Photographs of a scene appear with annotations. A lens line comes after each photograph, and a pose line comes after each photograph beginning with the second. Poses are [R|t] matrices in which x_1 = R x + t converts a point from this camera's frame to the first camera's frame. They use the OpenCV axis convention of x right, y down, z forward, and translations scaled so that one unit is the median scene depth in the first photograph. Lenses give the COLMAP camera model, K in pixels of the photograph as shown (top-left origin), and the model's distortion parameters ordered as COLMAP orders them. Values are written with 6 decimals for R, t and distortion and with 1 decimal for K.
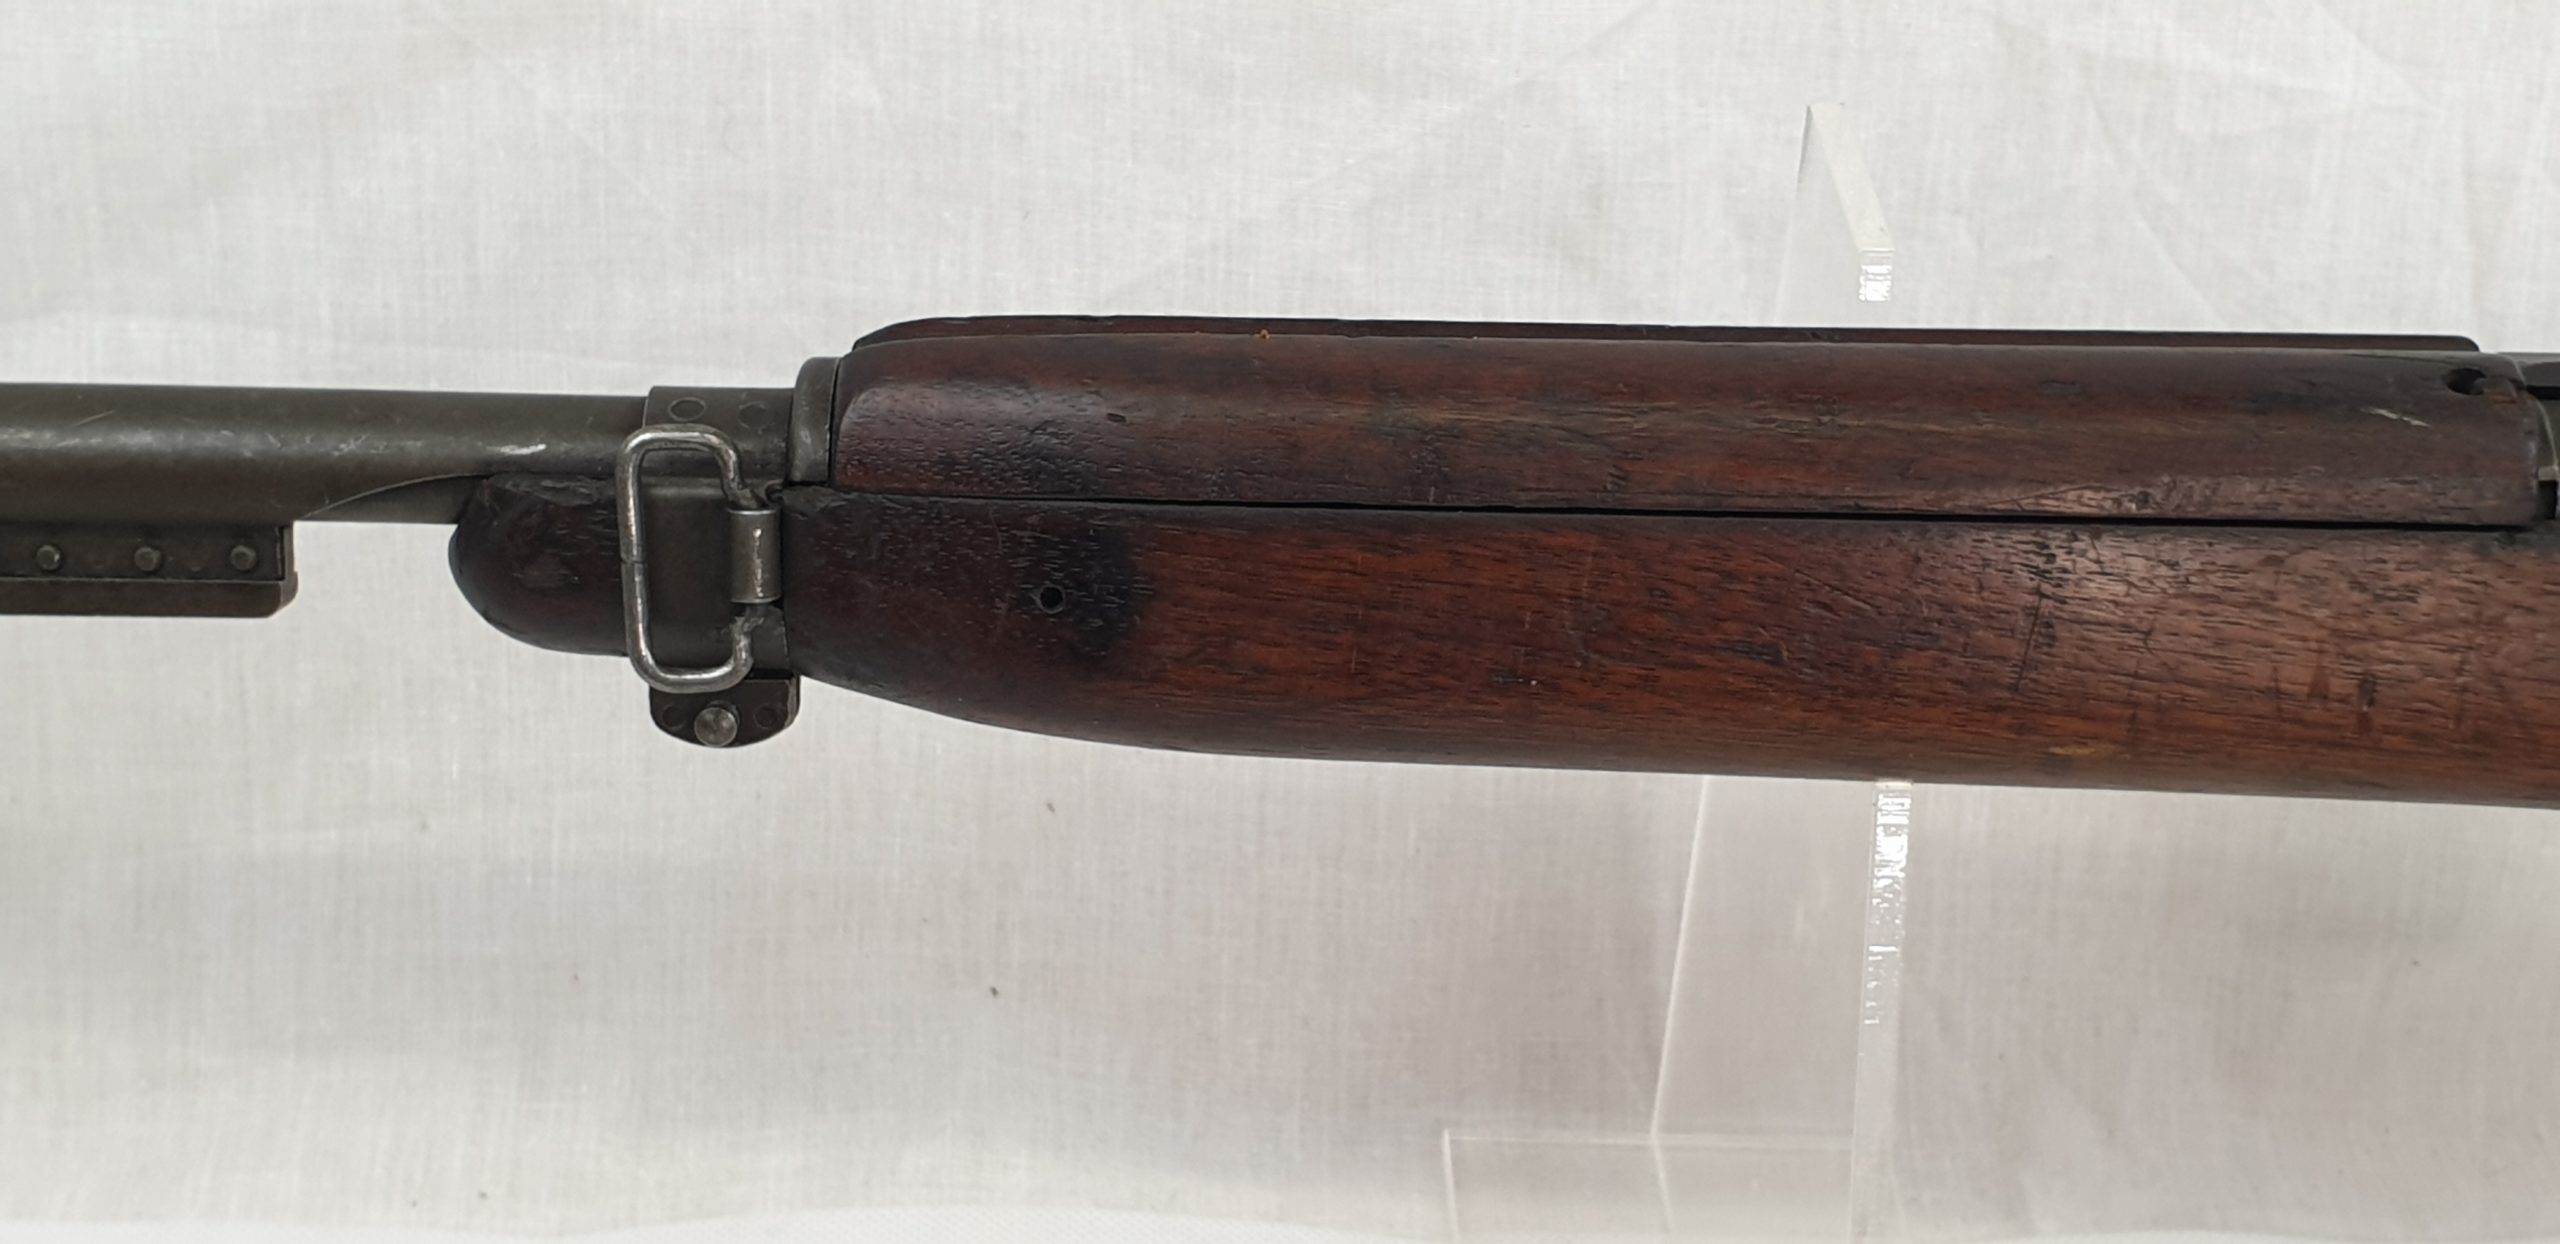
lens RADIAL K [[4309.3, 0, 1285.7], [0, 4309.3, 656.7], [0, 0, 1]] dist [0.479811, -2.819586]
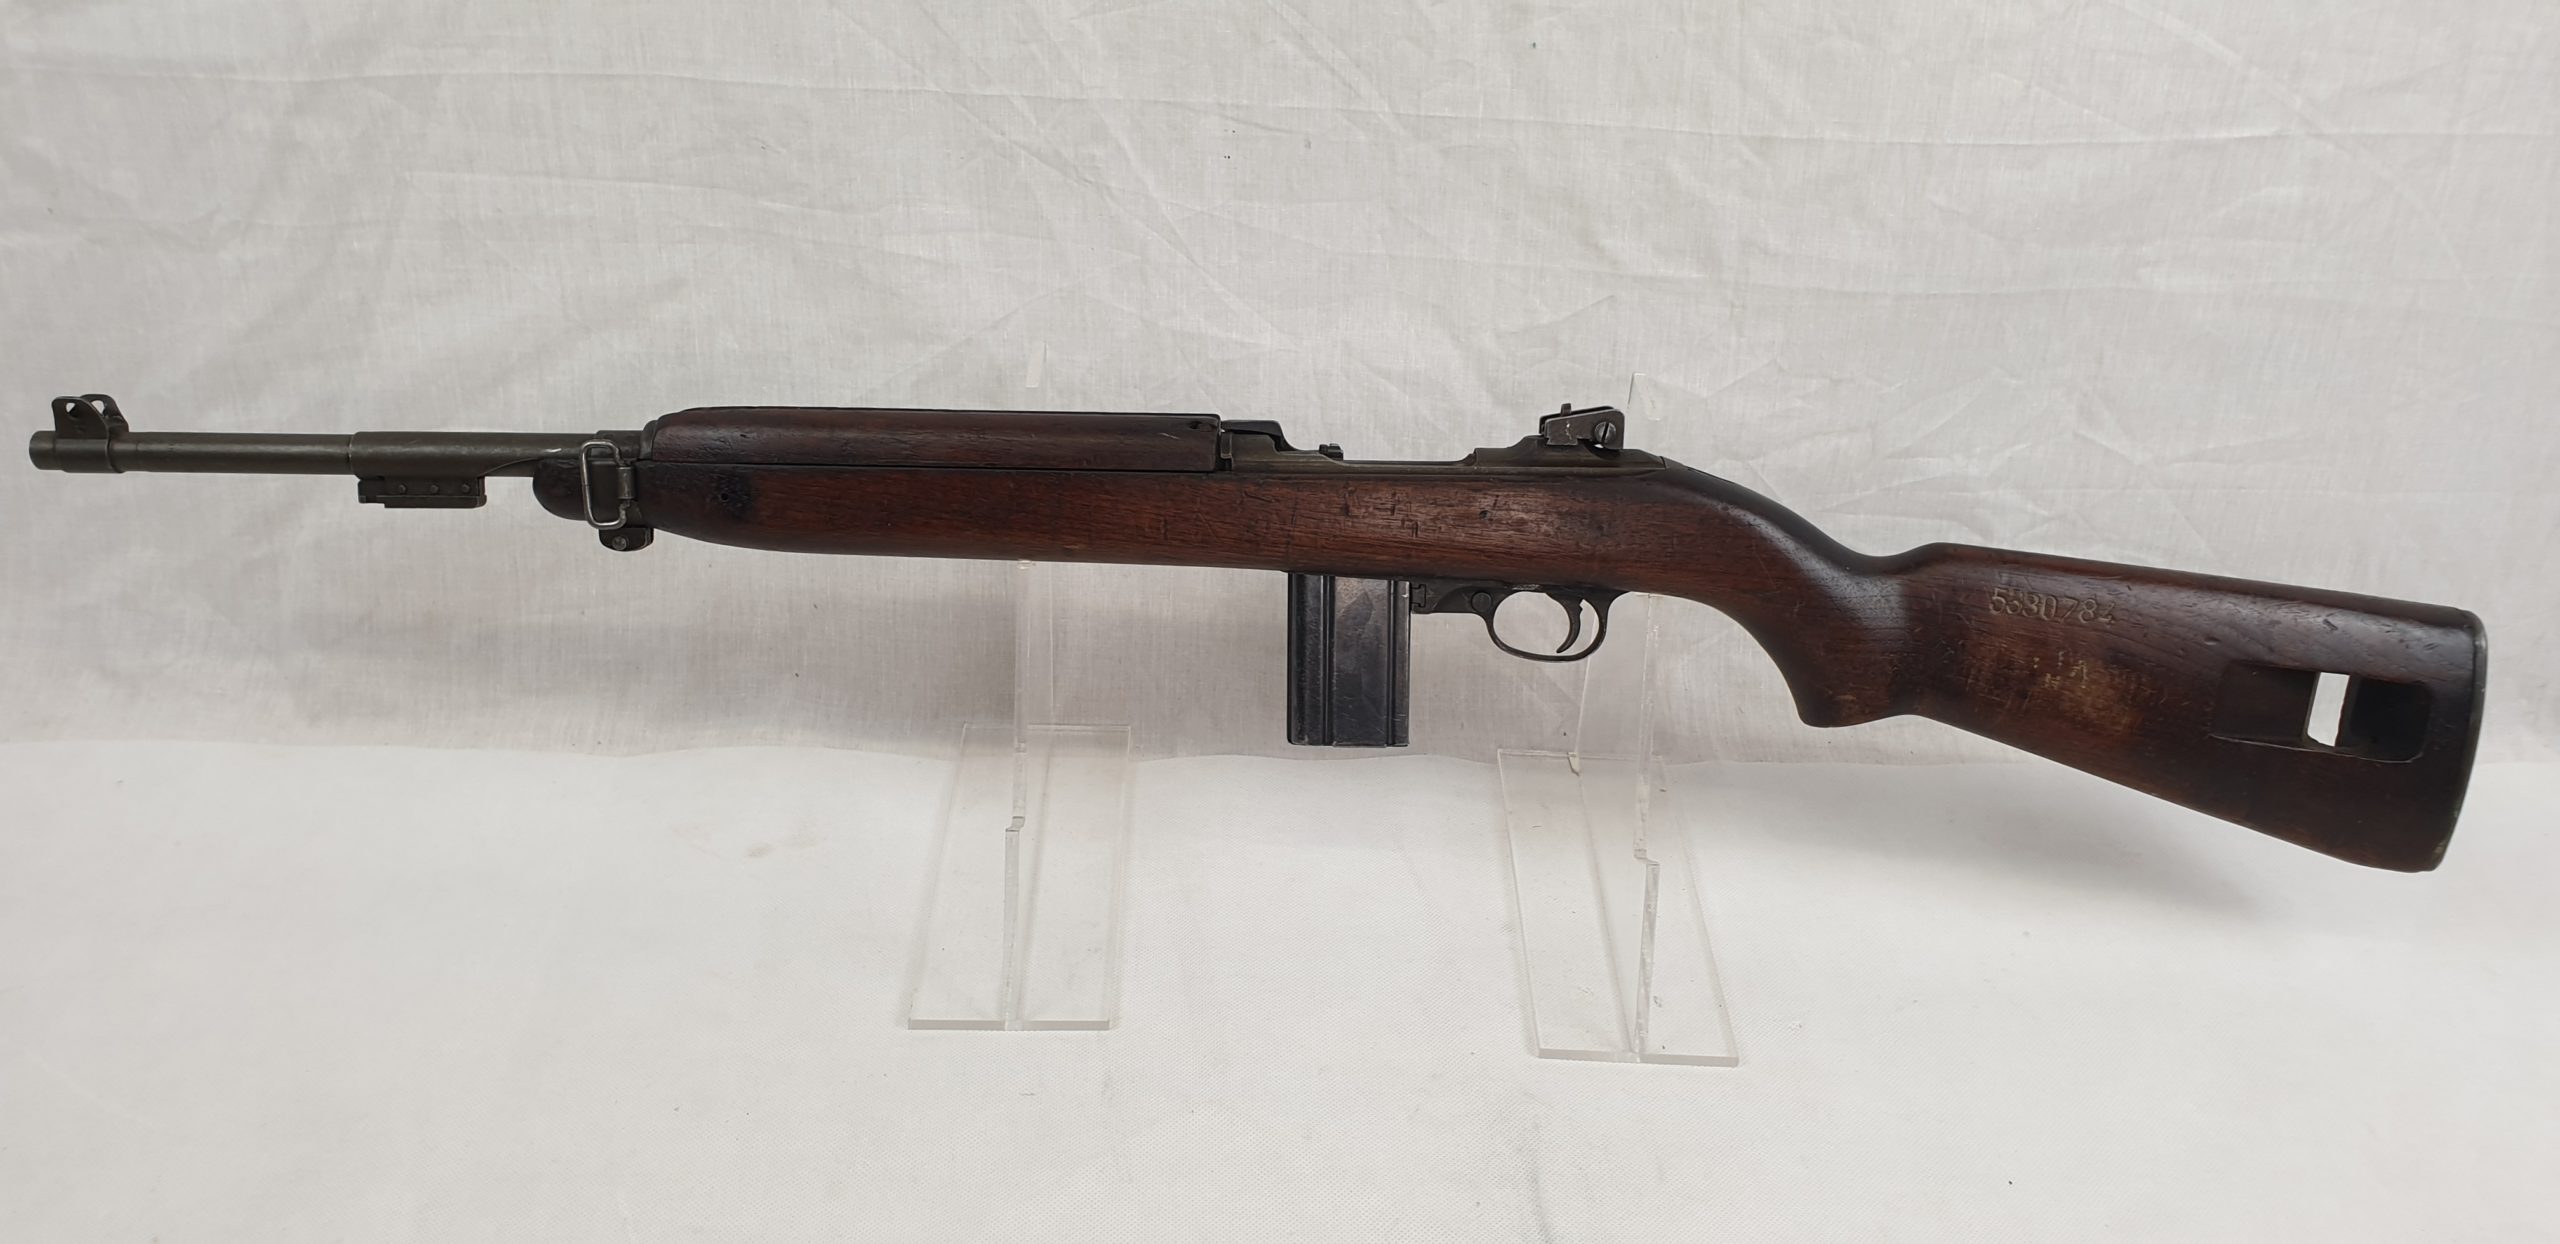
lens RADIAL K [[2144.4, 0, 1280.9], [0, 2144.4, 626.2], [0, 0, 1]] dist [0.005604, 0.007052]
pose [[0.999970, -0.005996, 0.004944, 0.247113], [0.006126, 0.999623, -0.026752, 0.090038], [-0.004782, 0.026782, 0.999630, -0.370738]]
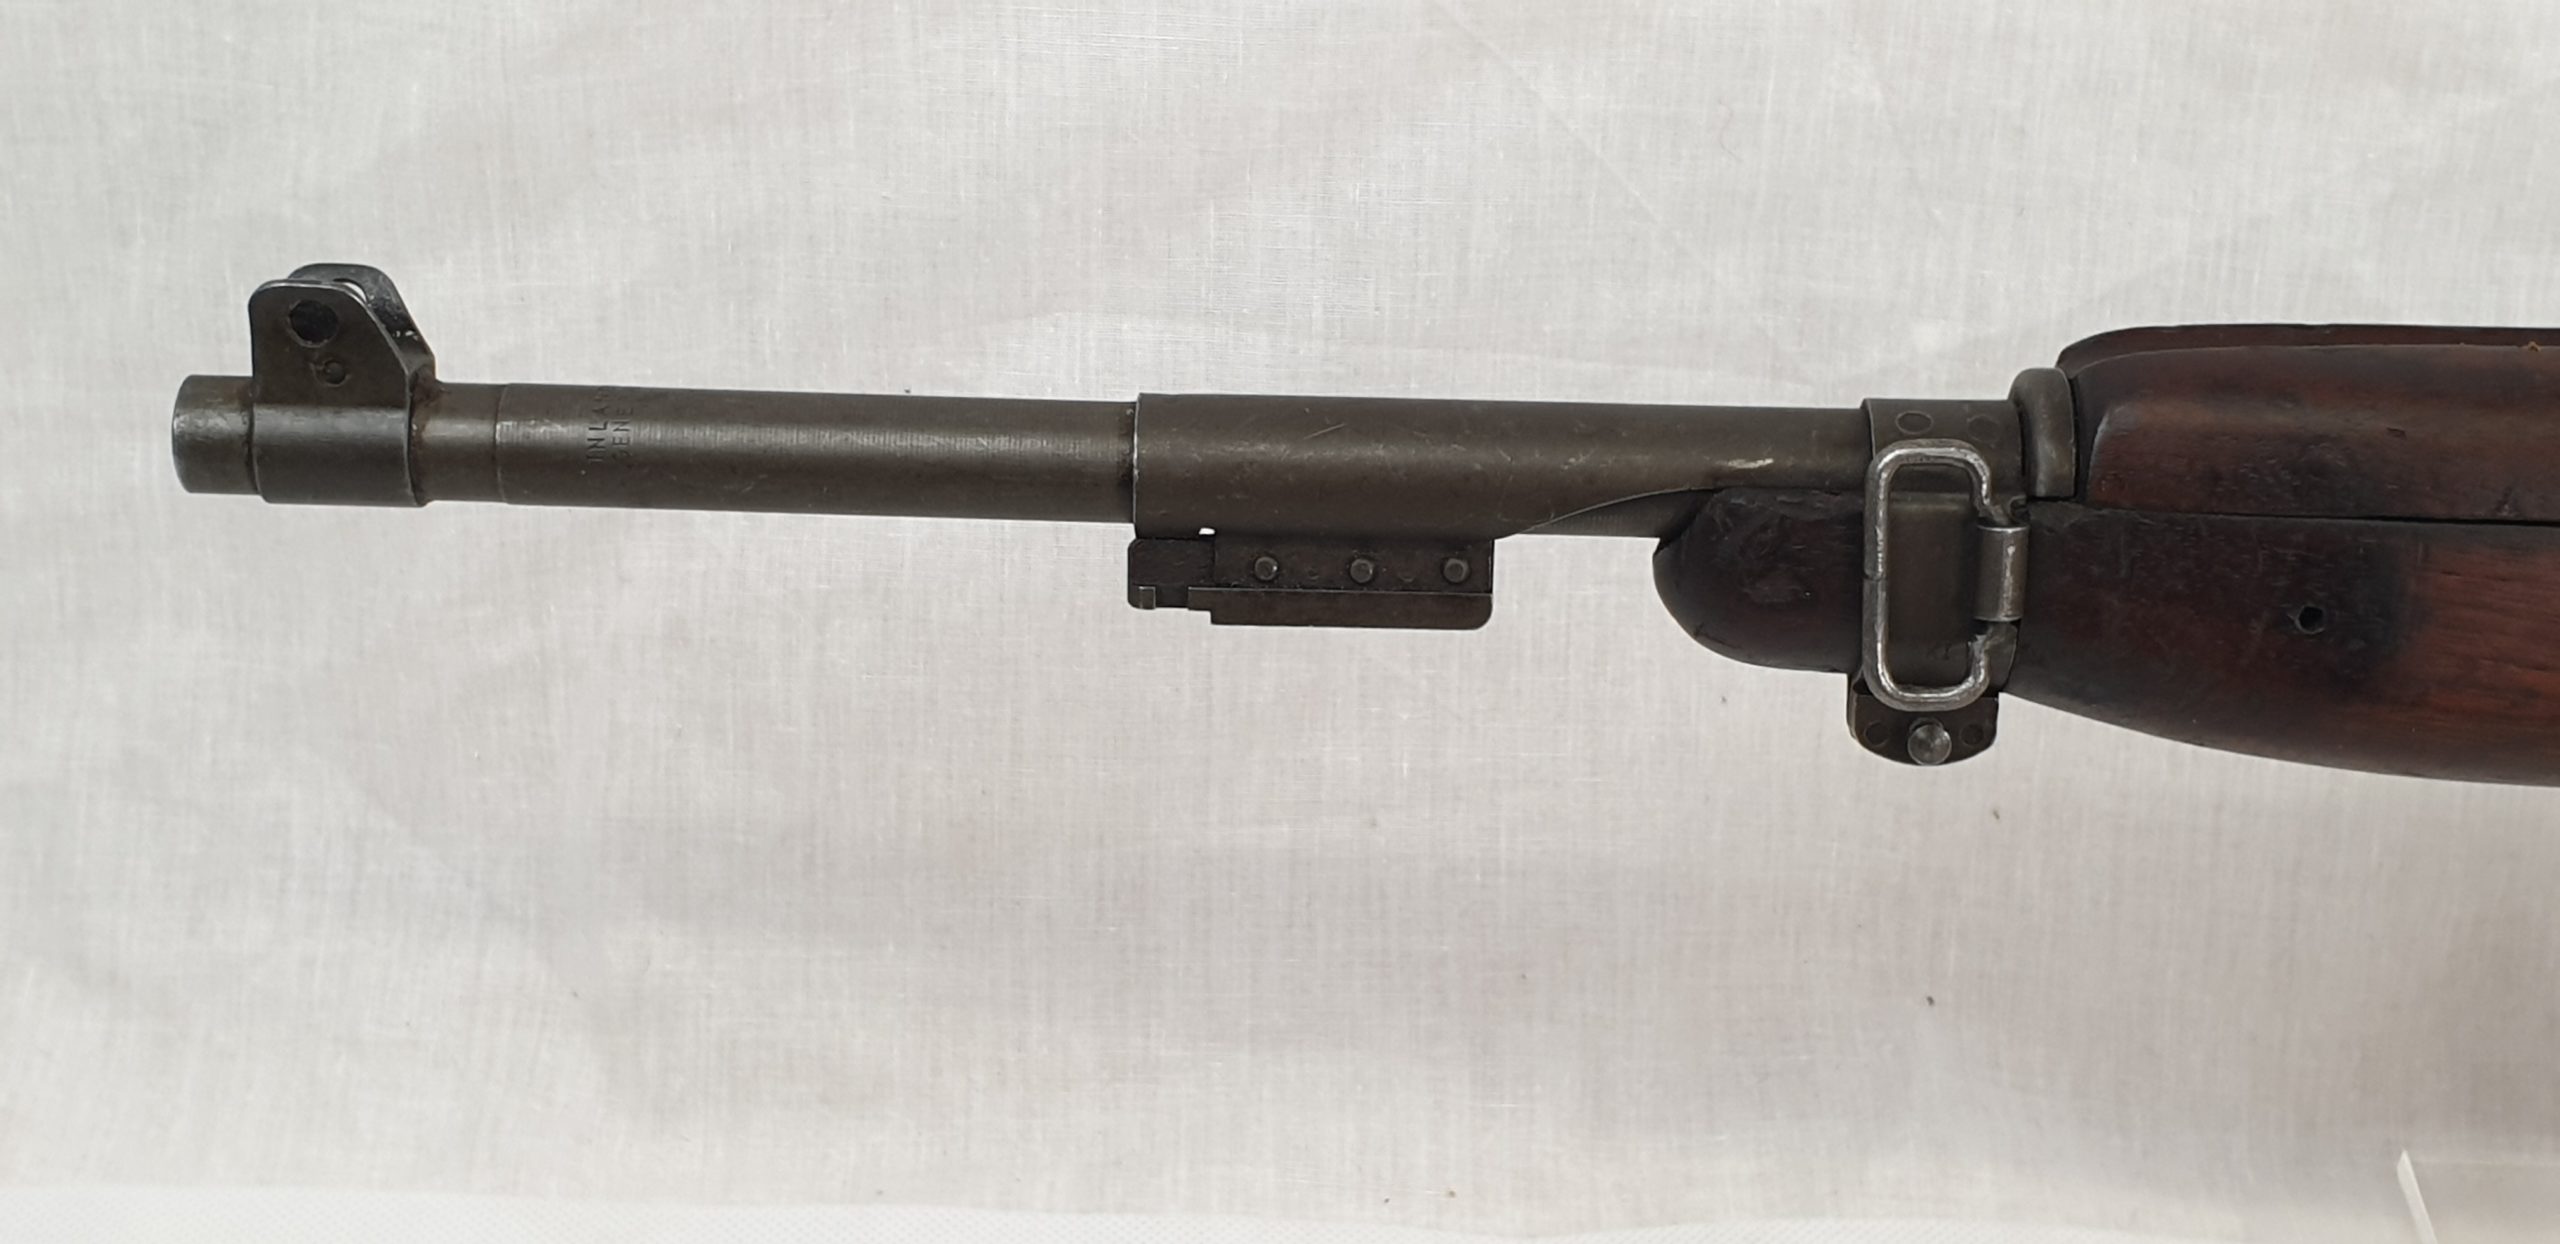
lens RADIAL K [[4309.3, 0, 1285.7], [0, 4309.3, 656.7], [0, 0, 1]] dist [0.479811, -2.819586]
pose [[0.999214, 0.010450, -0.038237, -0.188229], [-0.010101, 0.999906, 0.009302, -0.009030], [0.038331, -0.008909, 0.999225, 0.006437]]
